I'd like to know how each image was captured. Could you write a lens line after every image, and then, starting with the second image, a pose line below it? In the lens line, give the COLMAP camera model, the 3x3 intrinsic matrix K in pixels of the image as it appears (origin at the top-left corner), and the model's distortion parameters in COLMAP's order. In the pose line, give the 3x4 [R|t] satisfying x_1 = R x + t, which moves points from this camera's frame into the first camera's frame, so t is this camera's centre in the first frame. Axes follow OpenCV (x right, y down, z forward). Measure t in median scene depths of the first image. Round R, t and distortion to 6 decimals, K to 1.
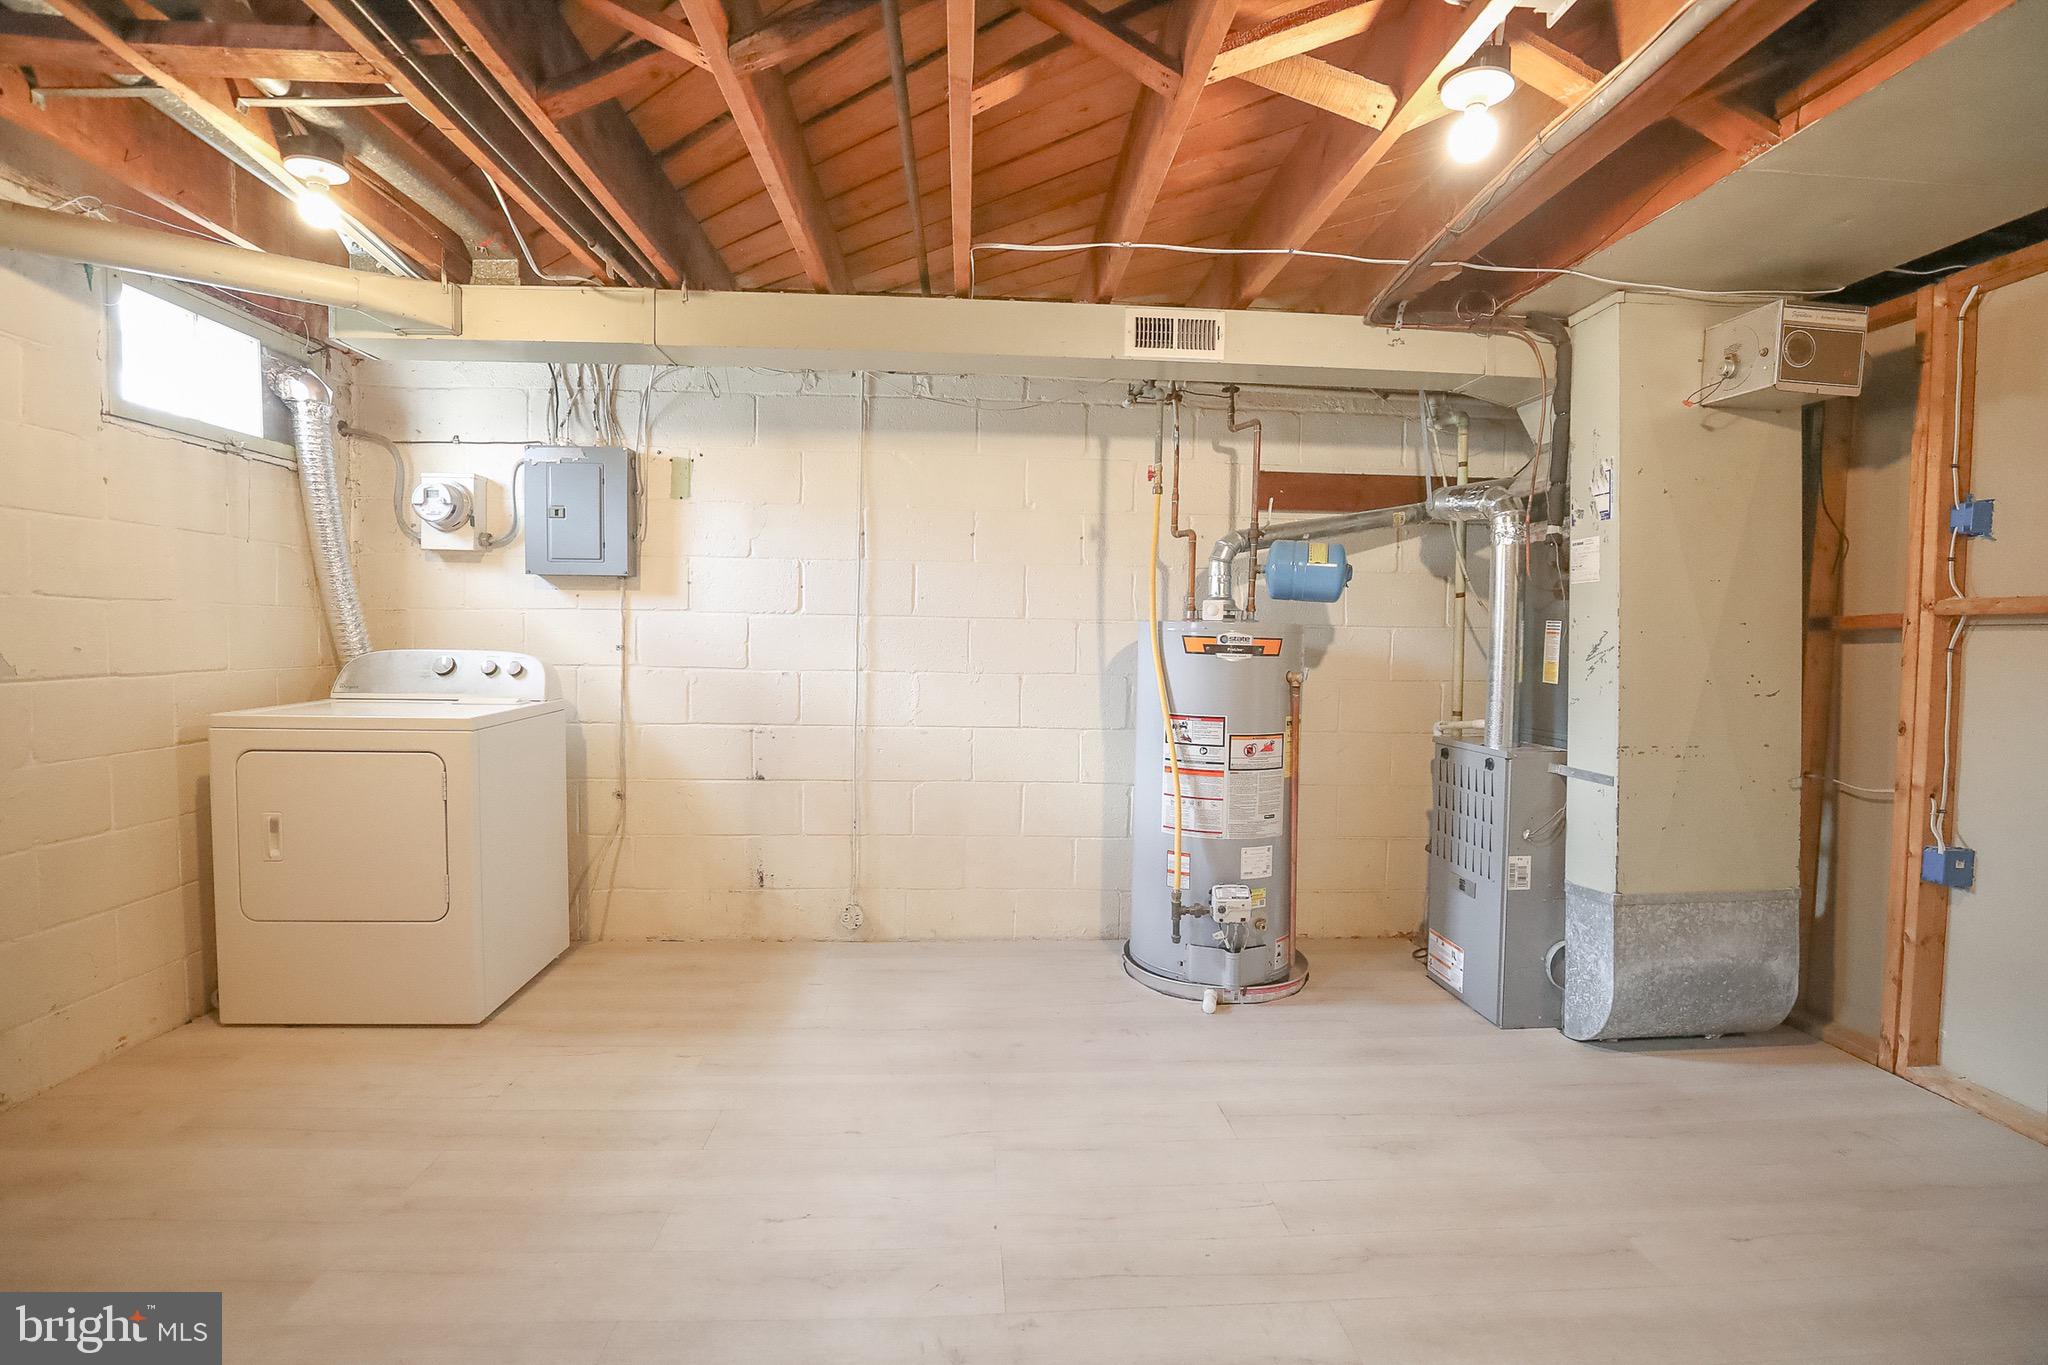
lens RADIAL K [[931.3, 0, 1017.3], [0, 931.3, 672.1], [0, 0, 1]] dist [-0.047886, 0.015385]
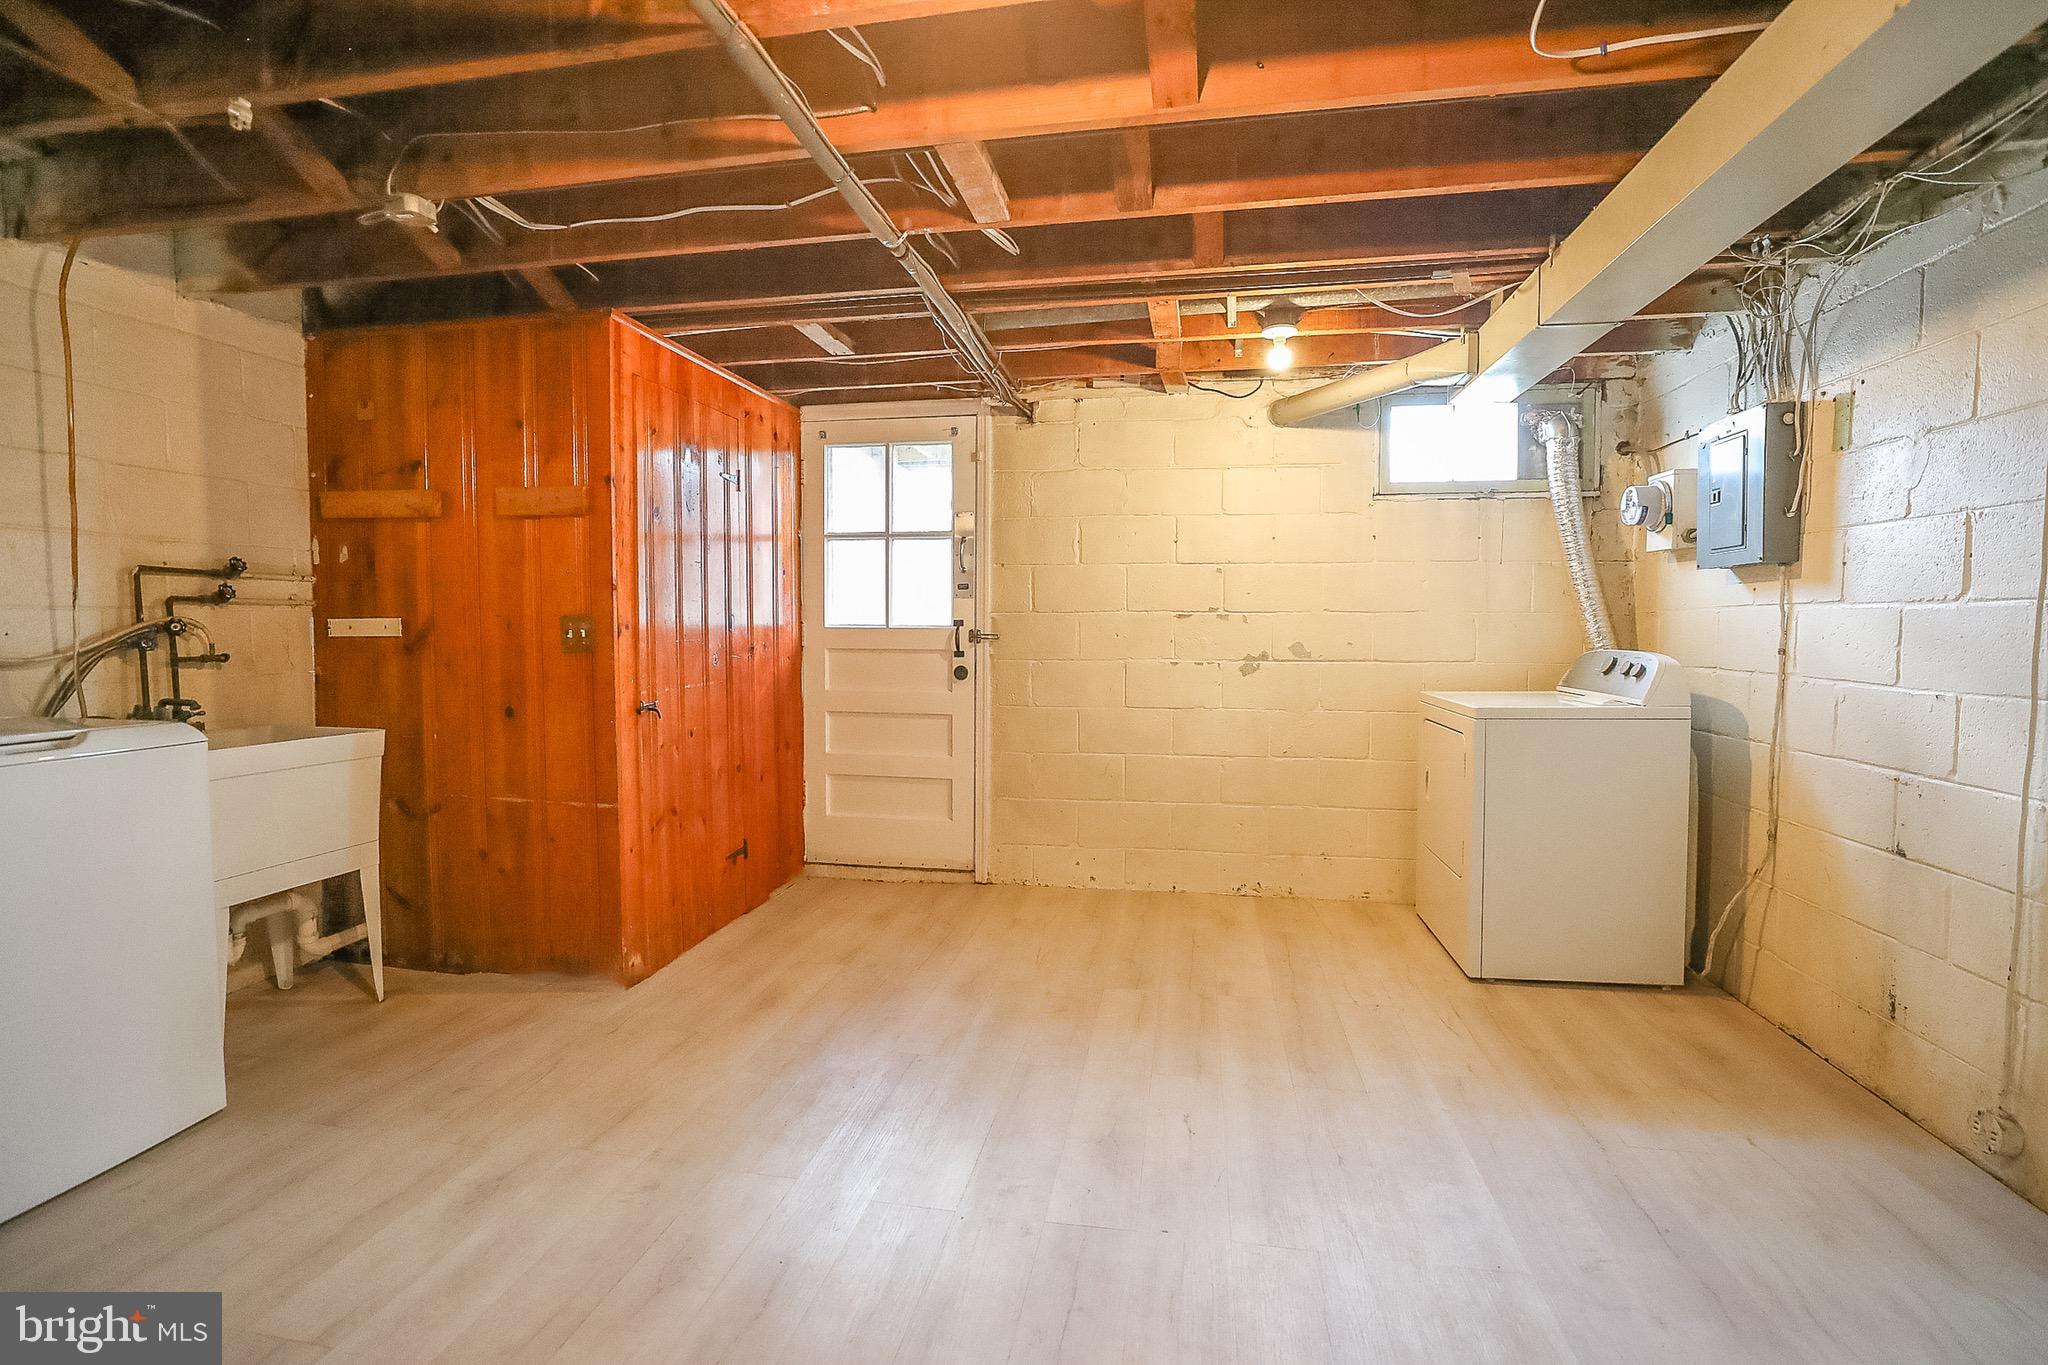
lens RADIAL K [[931.3, 0, 1017.3], [0, 931.3, 672.1], [0, 0, 1]] dist [-0.047886, 0.015385]
pose [[-0.240641, 0.032880, -0.970057, 0.513082], [-0.043788, 0.998041, 0.044690, -0.015837], [0.969626, 0.053231, -0.238730, 0.569427]]
